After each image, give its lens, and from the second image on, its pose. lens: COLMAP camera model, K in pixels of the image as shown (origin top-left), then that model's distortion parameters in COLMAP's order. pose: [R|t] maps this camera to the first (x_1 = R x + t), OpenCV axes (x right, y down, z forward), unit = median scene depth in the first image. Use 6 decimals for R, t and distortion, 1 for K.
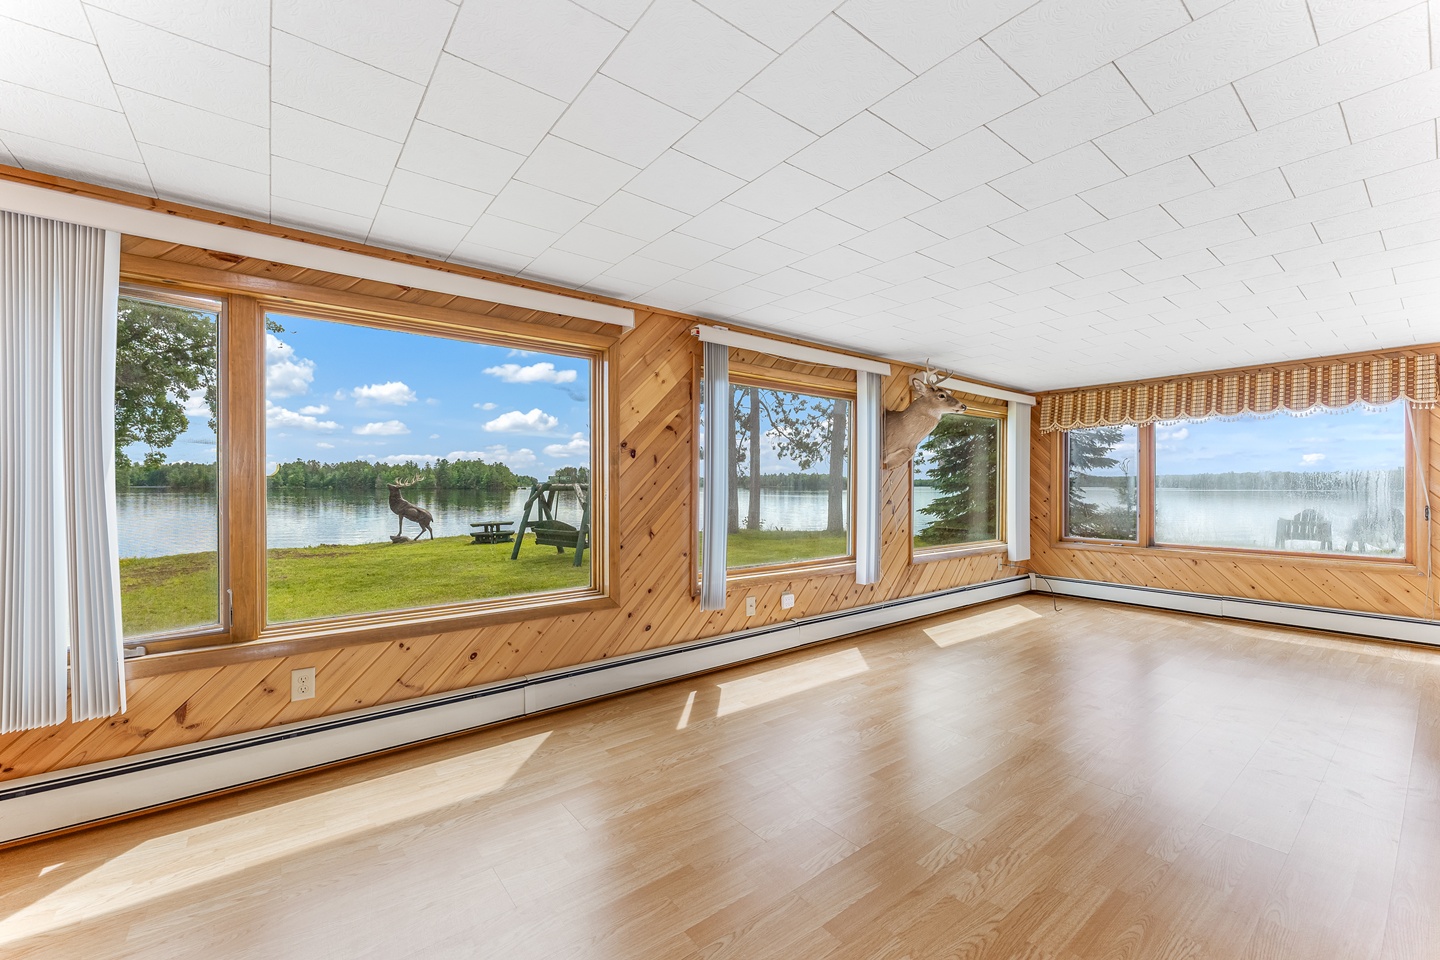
lens RADIAL K [[592.4, 0, 721.3], [0, 592.4, 477.5], [0, 0, 1]] dist [0.000757, -0.000528]
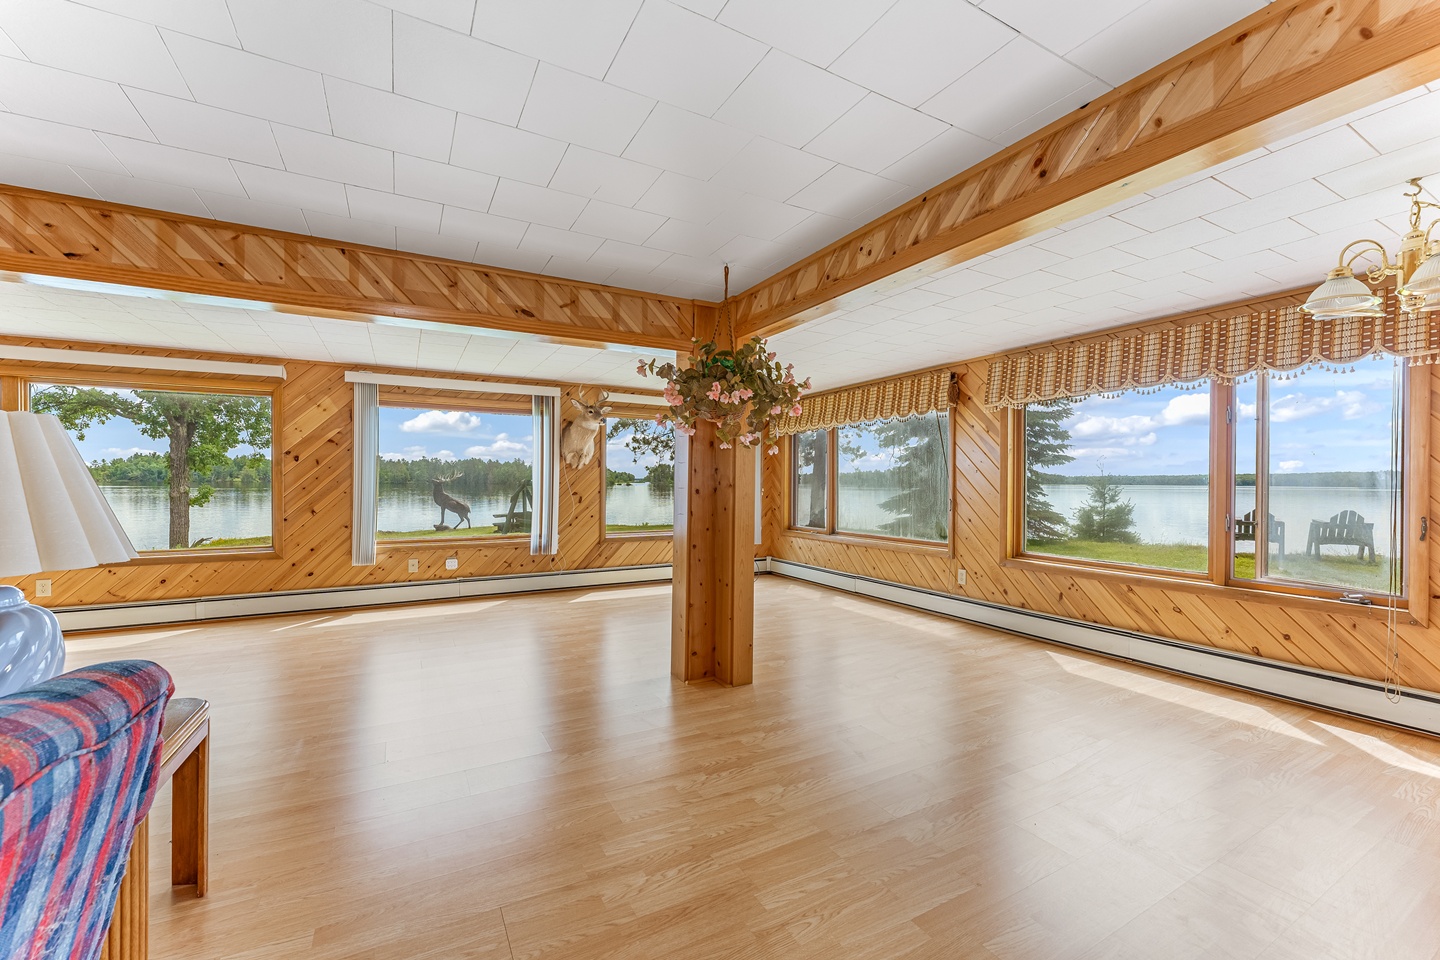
lens RADIAL K [[592.4, 0, 713.4], [0, 592.4, 481.3], [0, 0, 1]] dist [0.000757, -0.000528]
pose [[0.985794, 0.003274, -0.167928, 0.770200], [-0.001272, 0.999927, 0.012029, -0.001216], [0.167955, -0.011645, 0.985726, -0.210445]]
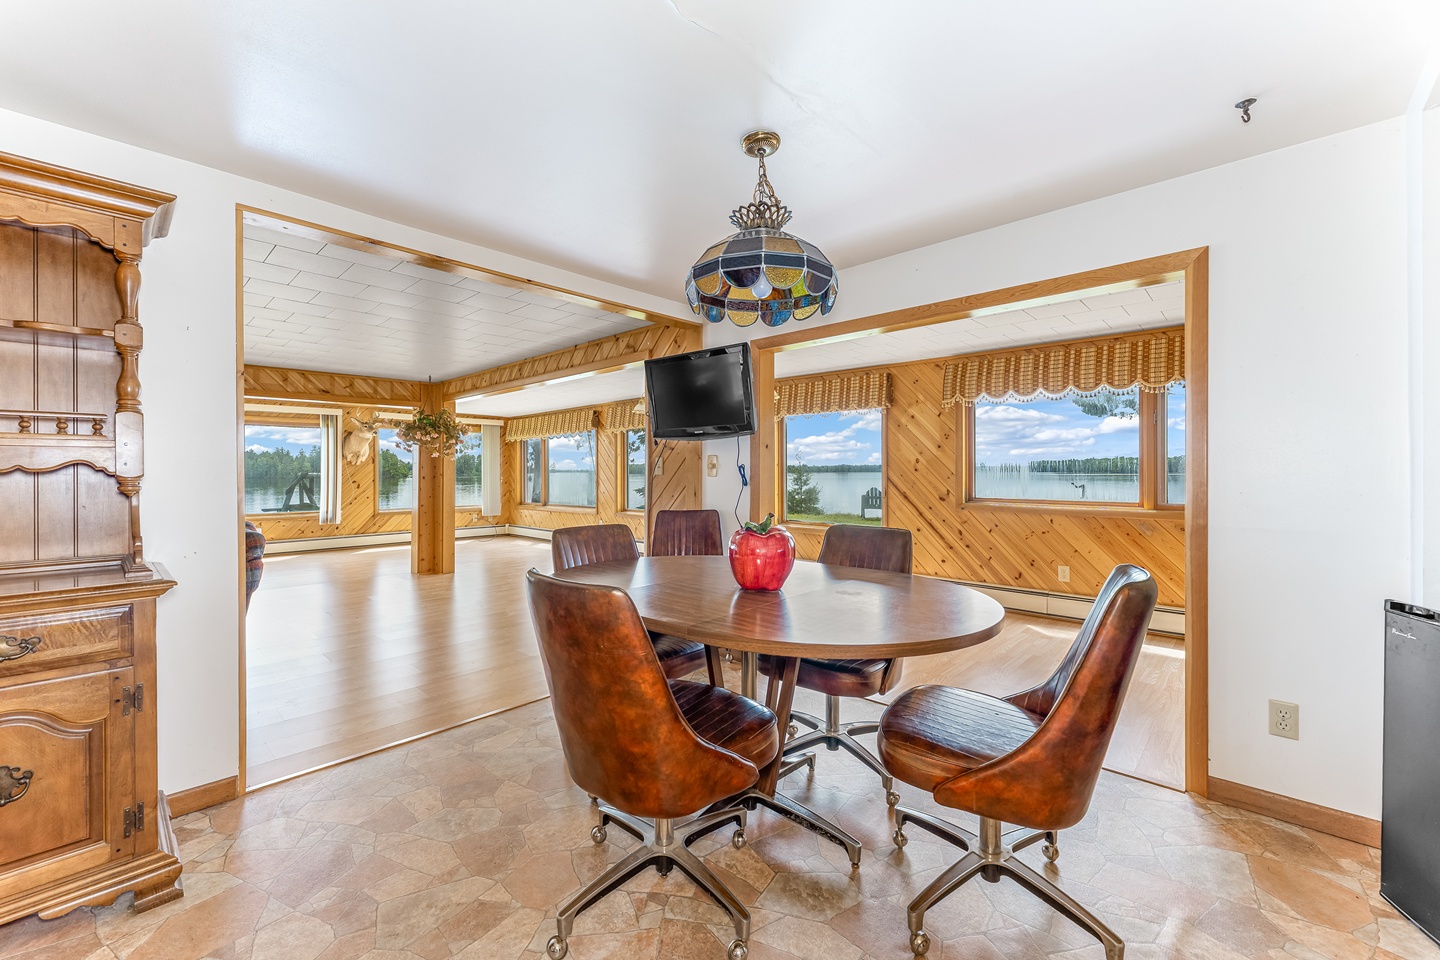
lens RADIAL K [[592.4, 0, 719.6], [0, 592.4, 470.7], [0, 0, 1]] dist [0.000757, -0.000528]
pose [[0.988645, -0.005482, 0.150169, 1.095702], [0.003963, 0.999938, 0.010418, -0.008321], [-0.150217, -0.009705, 0.988605, -0.964745]]
